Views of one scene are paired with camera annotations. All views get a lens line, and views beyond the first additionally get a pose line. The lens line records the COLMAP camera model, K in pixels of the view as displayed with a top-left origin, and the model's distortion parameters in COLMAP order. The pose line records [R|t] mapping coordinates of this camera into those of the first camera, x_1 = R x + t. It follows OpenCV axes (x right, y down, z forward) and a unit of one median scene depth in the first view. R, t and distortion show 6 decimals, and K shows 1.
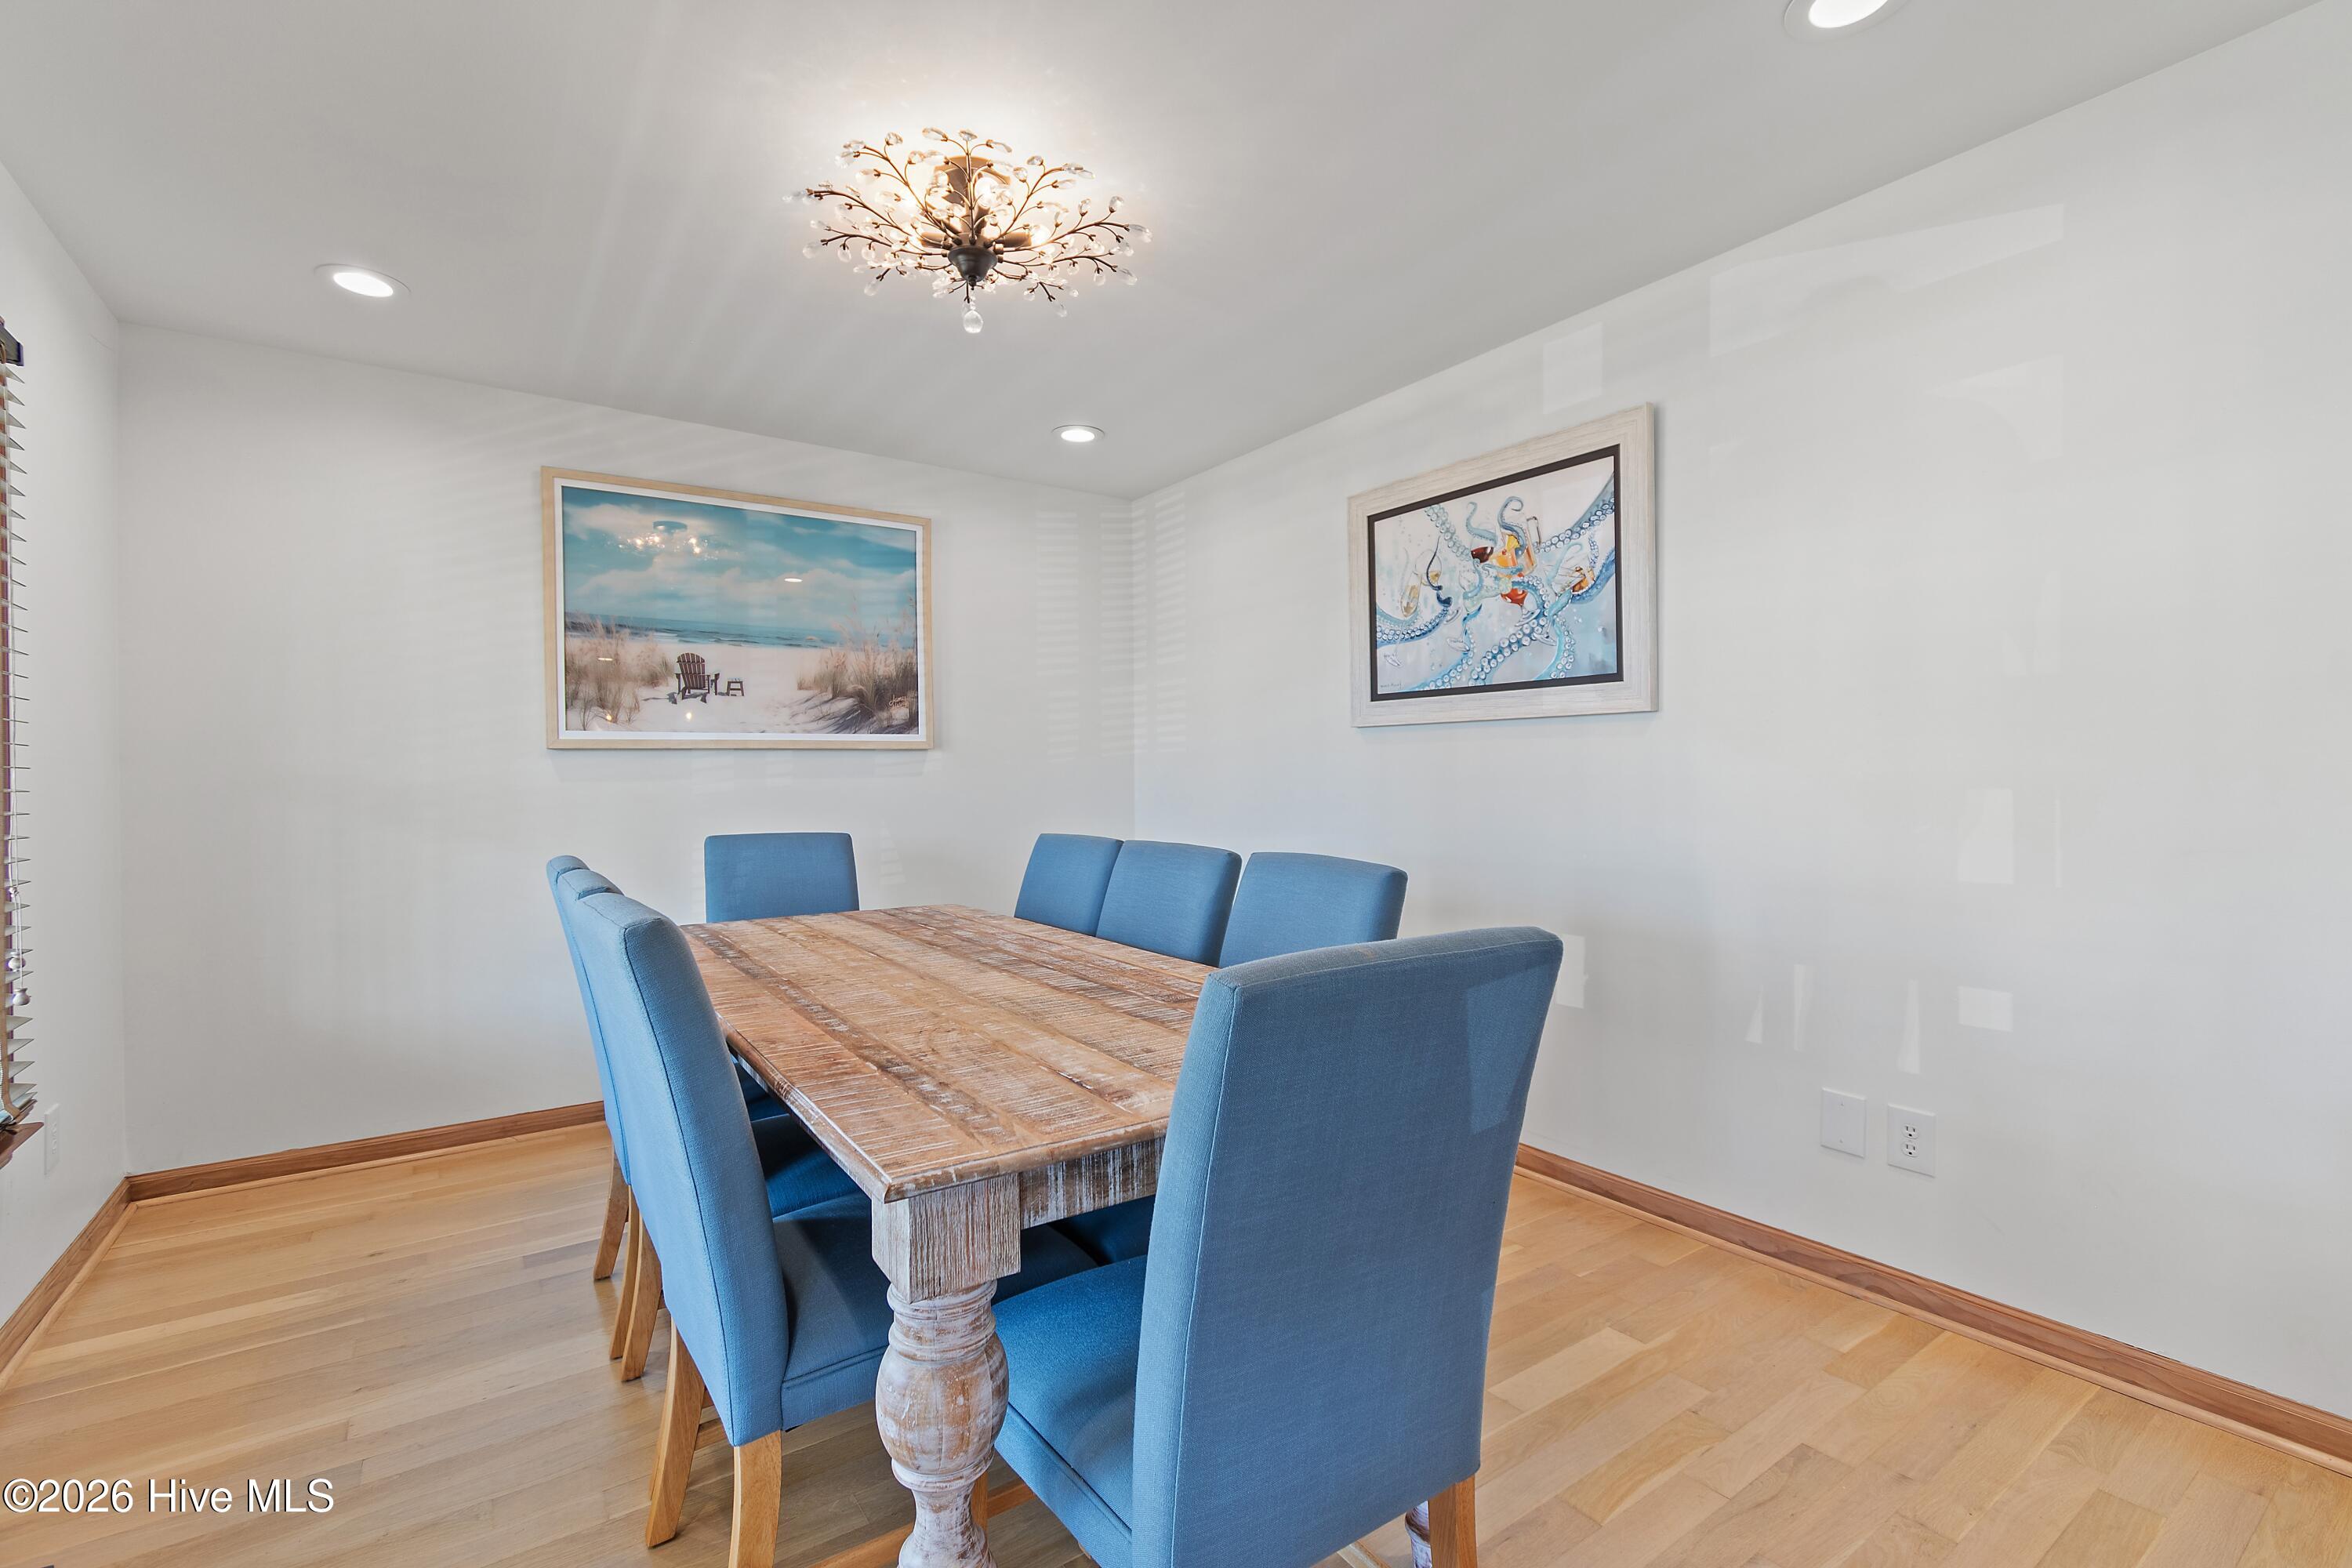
lens RADIAL K [[1034.0, 0, 1176.0], [0, 1034.0, 784.0], [0, 0, 1]] dist [-0.002536, -0.000568]
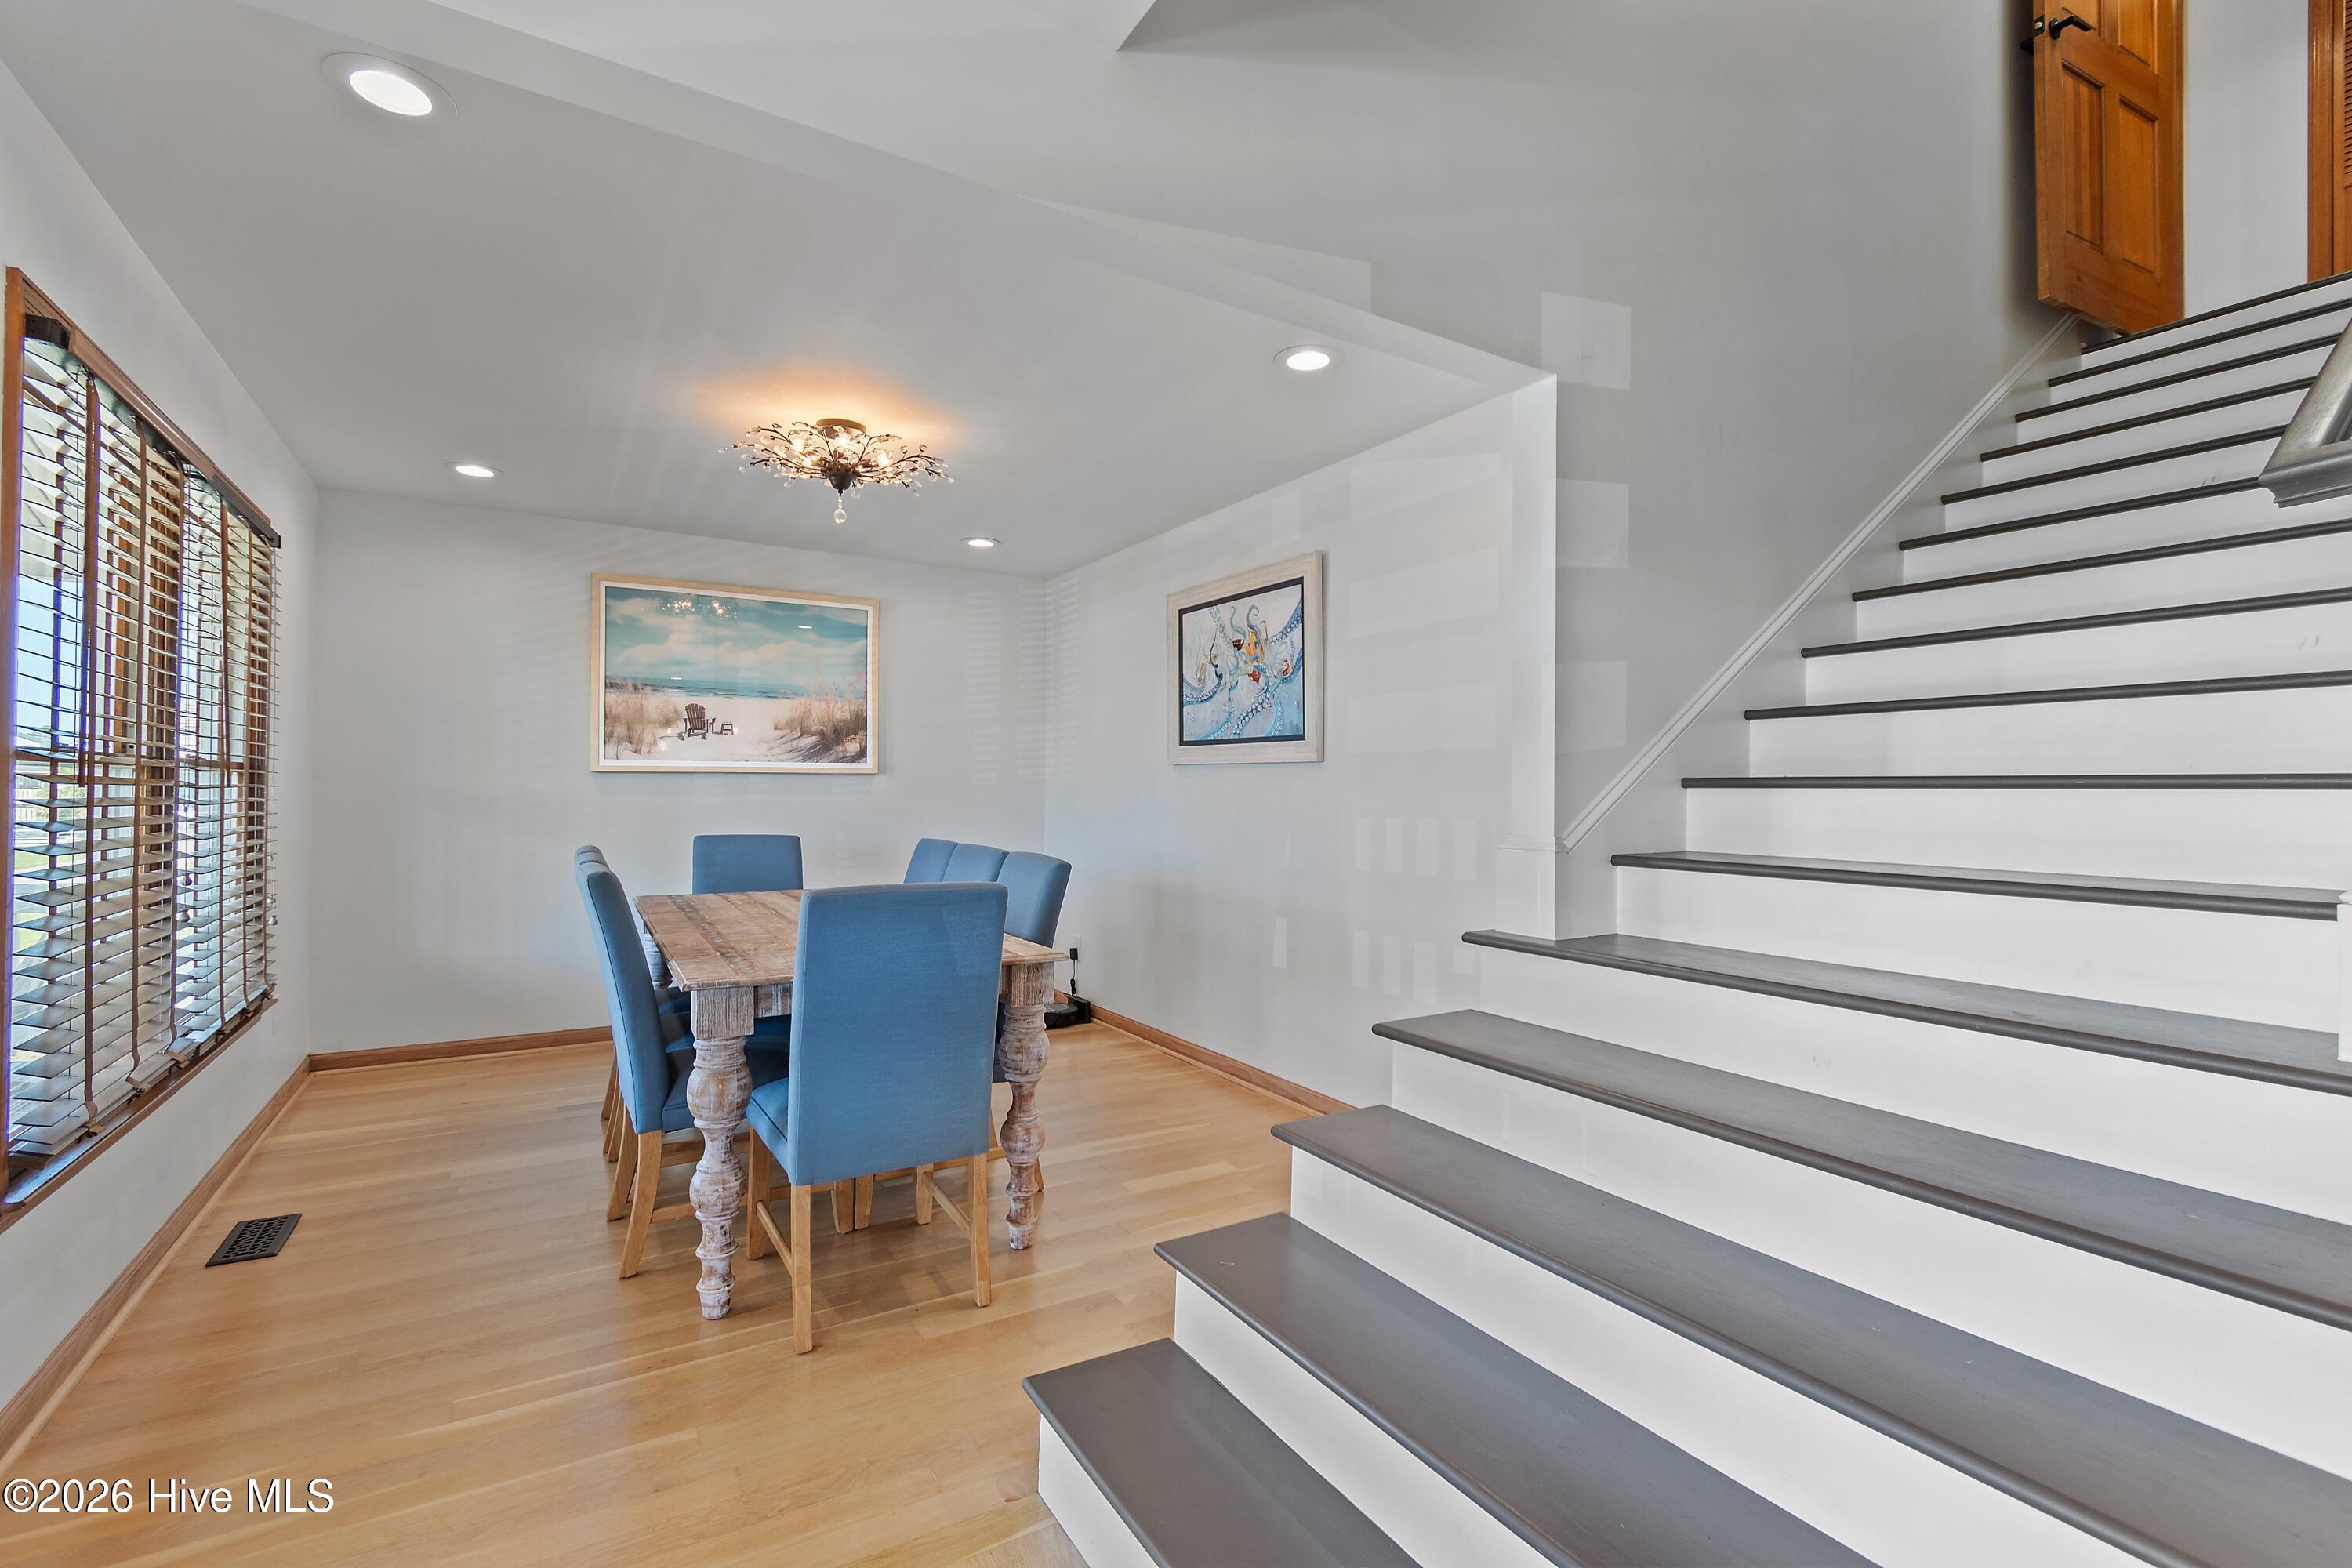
lens RADIAL K [[1034.0, 0, 1176.0], [0, 1034.0, 784.0], [0, 0, 1]] dist [-0.002536, -0.000568]
pose [[0.998057, 0.016030, -0.060218, 0.282530], [-0.016792, 0.999785, -0.012168, -0.014873], [0.060010, 0.013155, 0.998111, -0.371000]]
